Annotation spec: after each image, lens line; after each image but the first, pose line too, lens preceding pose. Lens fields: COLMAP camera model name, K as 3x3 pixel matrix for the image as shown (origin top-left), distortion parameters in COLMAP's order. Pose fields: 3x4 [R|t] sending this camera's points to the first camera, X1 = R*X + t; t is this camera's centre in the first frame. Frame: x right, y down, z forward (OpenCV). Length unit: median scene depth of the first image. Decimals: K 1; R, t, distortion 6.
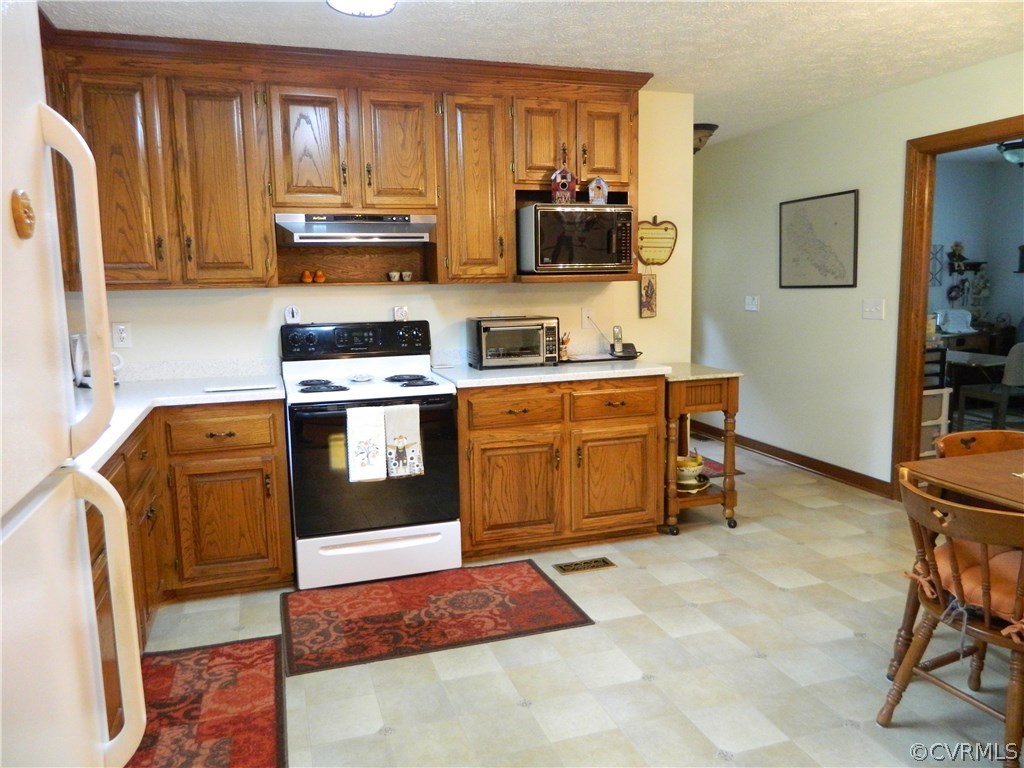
lens RADIAL K [[756.5, 0, 512.0], [0, 756.5, 384.0], [0, 0, 1]] dist [0.003096, -0.000259]
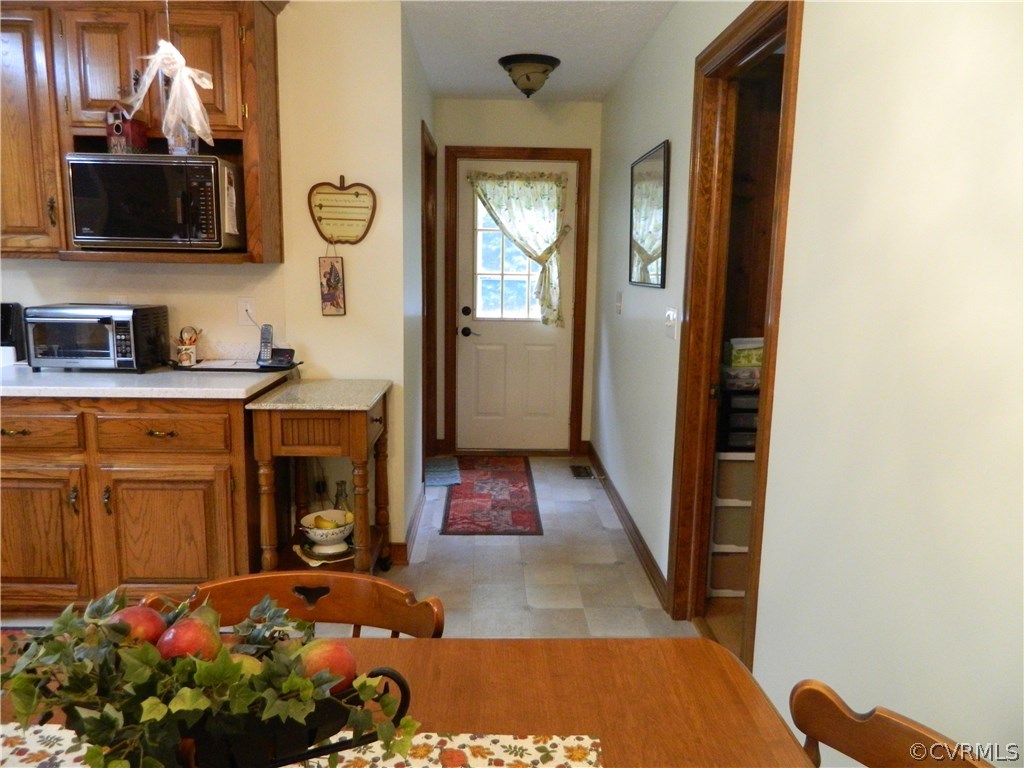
lens RADIAL K [[742.9, 0, 512.0], [0, 742.9, 384.0], [0, 0, 1]] dist [-0.003566, -0.006205]
pose [[0.958504, 0.084318, -0.272326, 0.639907], [-0.076225, 0.996281, 0.040182, -0.074290], [0.274701, -0.017756, 0.961366, 0.411204]]
